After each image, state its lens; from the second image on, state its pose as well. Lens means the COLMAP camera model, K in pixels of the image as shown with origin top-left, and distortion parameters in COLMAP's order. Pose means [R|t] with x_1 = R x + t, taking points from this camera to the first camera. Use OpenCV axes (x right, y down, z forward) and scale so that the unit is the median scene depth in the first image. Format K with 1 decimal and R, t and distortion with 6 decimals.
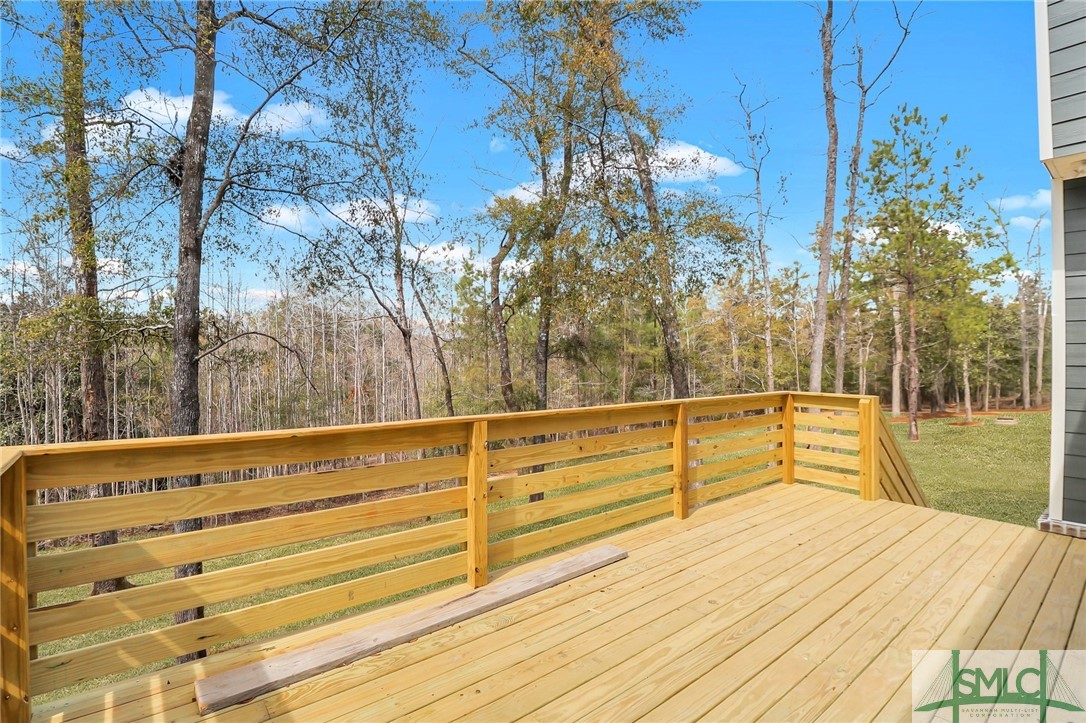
lens RADIAL K [[506.4, 0, 539.4], [0, 506.4, 359.9], [0, 0, 1]] dist [-0.003384, -0.004628]
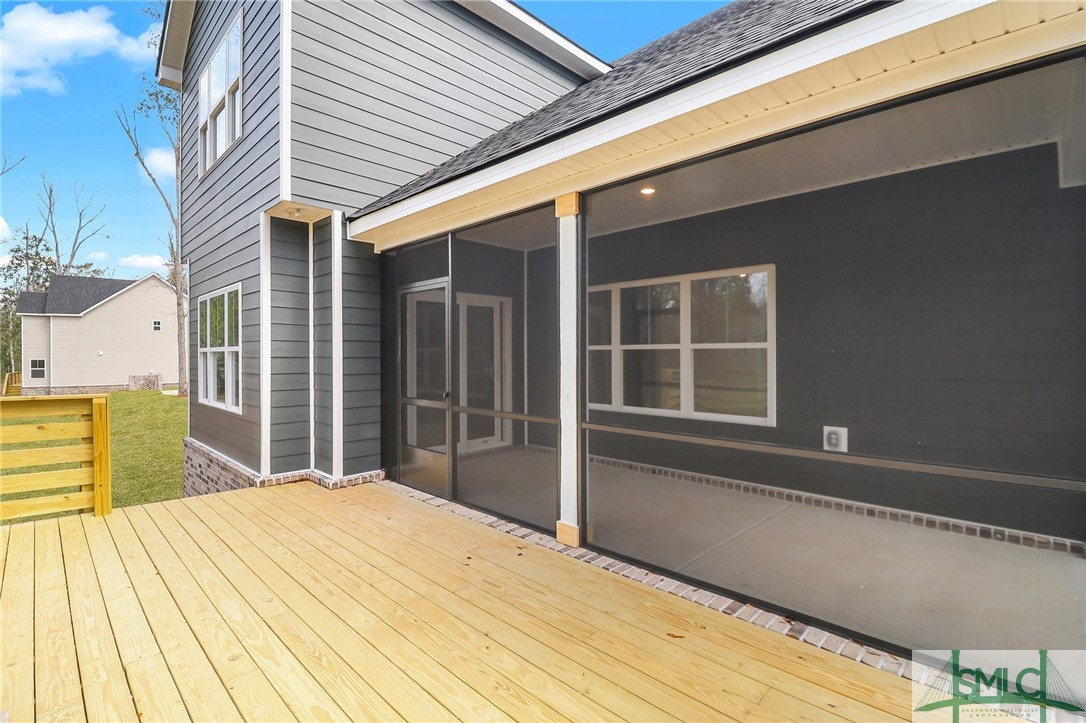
lens RADIAL K [[506.4, 0, 537.2], [0, 506.4, 355.5], [0, 0, 1]] dist [-0.003384, -0.004628]
pose [[-0.113271, 0.002442, 0.993561, -0.537134], [-0.005384, 0.999981, -0.003072, 0.009667], [-0.993550, -0.005698, -0.113256, 0.685941]]
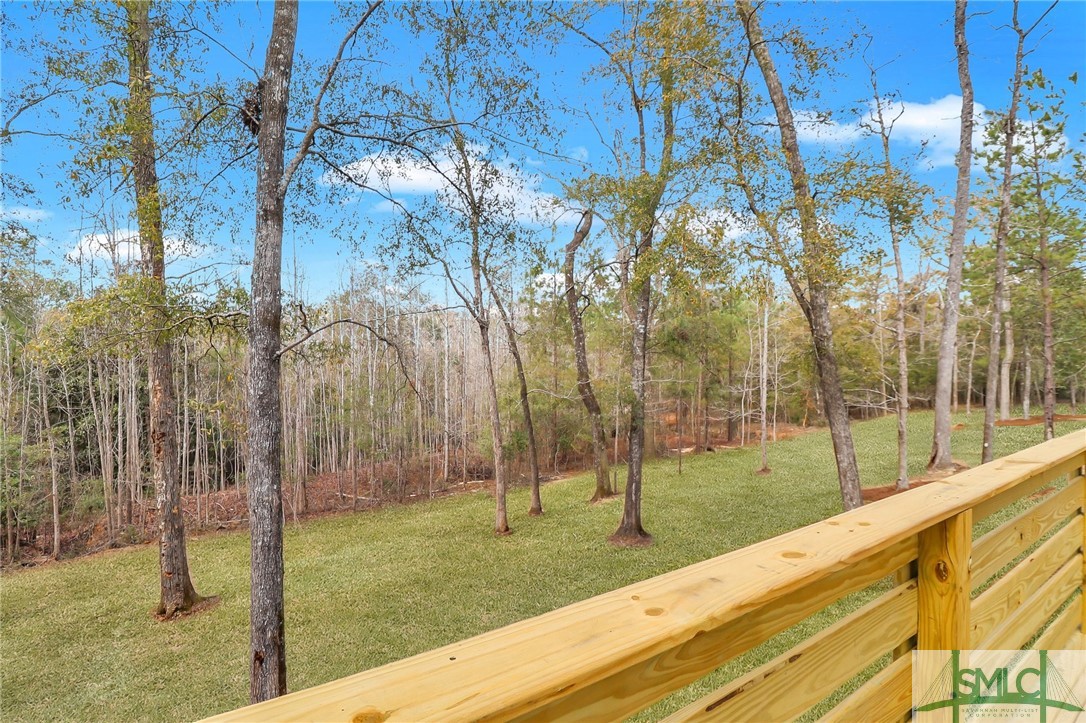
lens RADIAL K [[506.4, 0, 541.2], [0, 506.4, 356.6], [0, 0, 1]] dist [-0.003384, -0.004628]
pose [[0.996140, 0.005001, -0.087636, -0.126545], [-0.004500, 0.999972, 0.005918, -0.002872], [0.087664, -0.005501, 0.996135, 0.159645]]
